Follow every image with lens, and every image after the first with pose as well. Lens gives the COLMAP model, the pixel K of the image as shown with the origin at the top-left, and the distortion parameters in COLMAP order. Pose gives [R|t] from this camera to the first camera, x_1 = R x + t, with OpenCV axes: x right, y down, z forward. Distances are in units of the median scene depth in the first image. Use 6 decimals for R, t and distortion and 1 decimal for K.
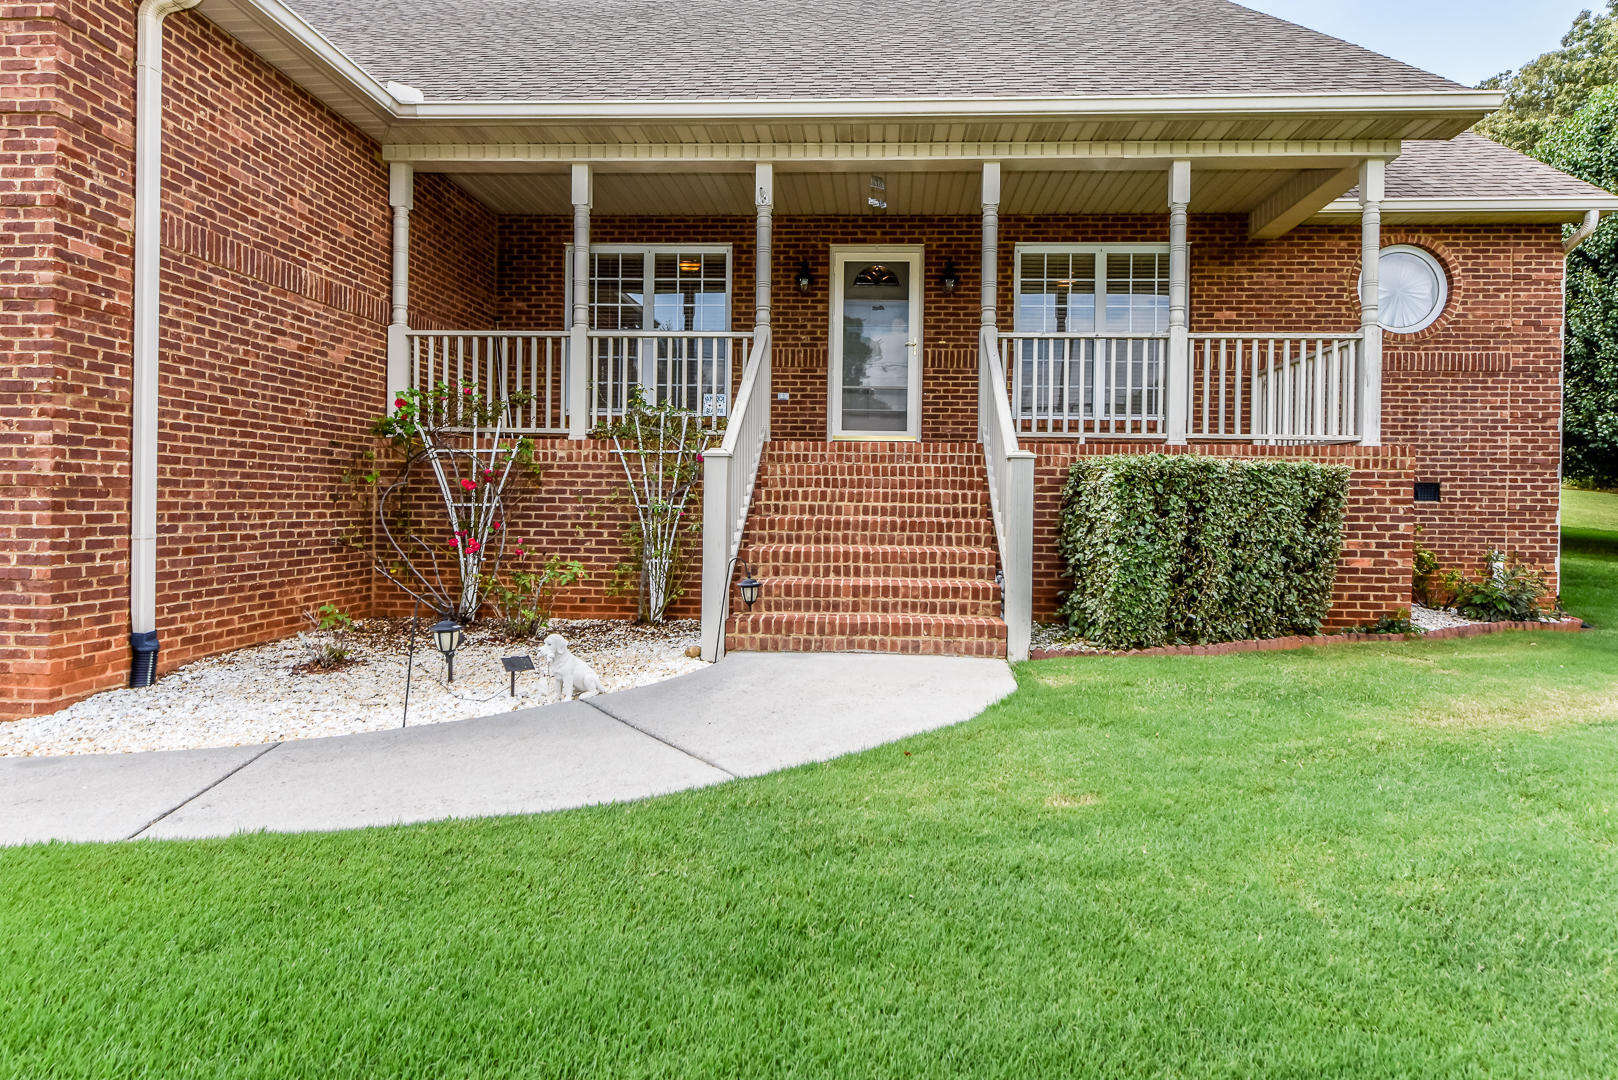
lens RADIAL K [[906.9, 0, 811.0], [0, 906.9, 511.7], [0, 0, 1]] dist [0.026972, -0.015244]
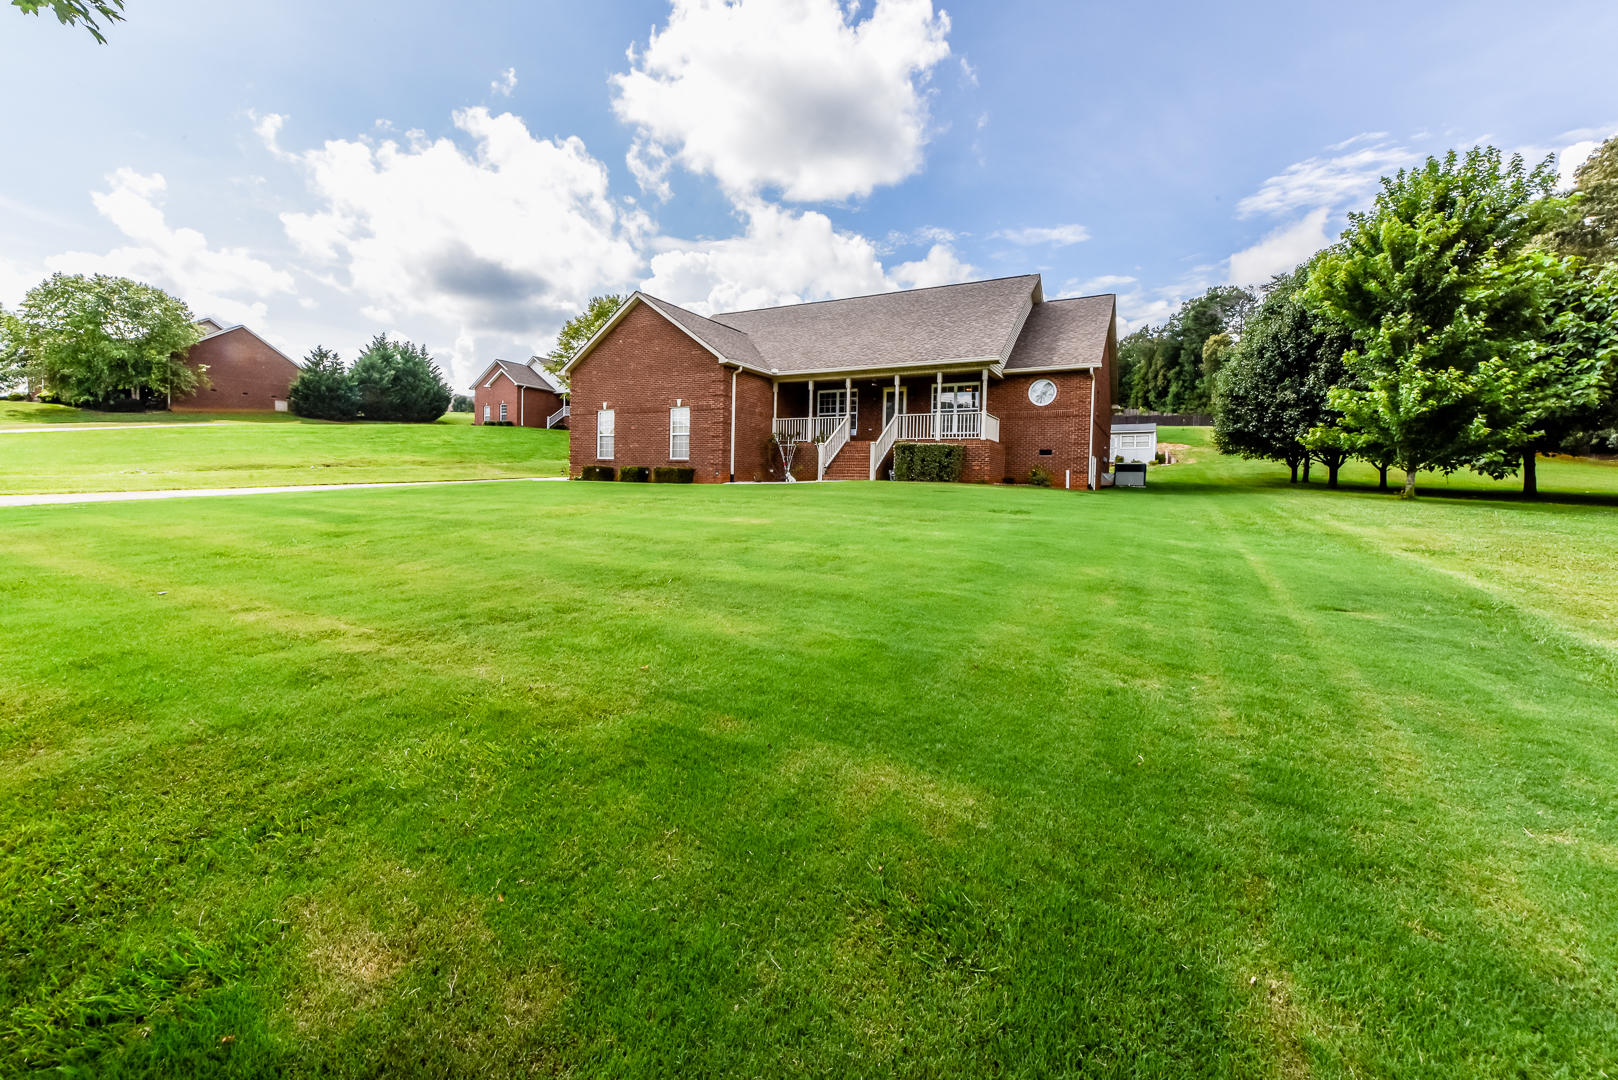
lens RADIAL K [[640.2, 0, 832.6], [0, 640.2, 501.5], [0, 0, 1]] dist [0.002424, 0.000071]
pose [[0.917668, 0.016524, -0.397004, 1.123328], [-0.011829, 0.999828, 0.014272, 0.169660], [0.397171, -0.008401, 0.917706, -1.879687]]
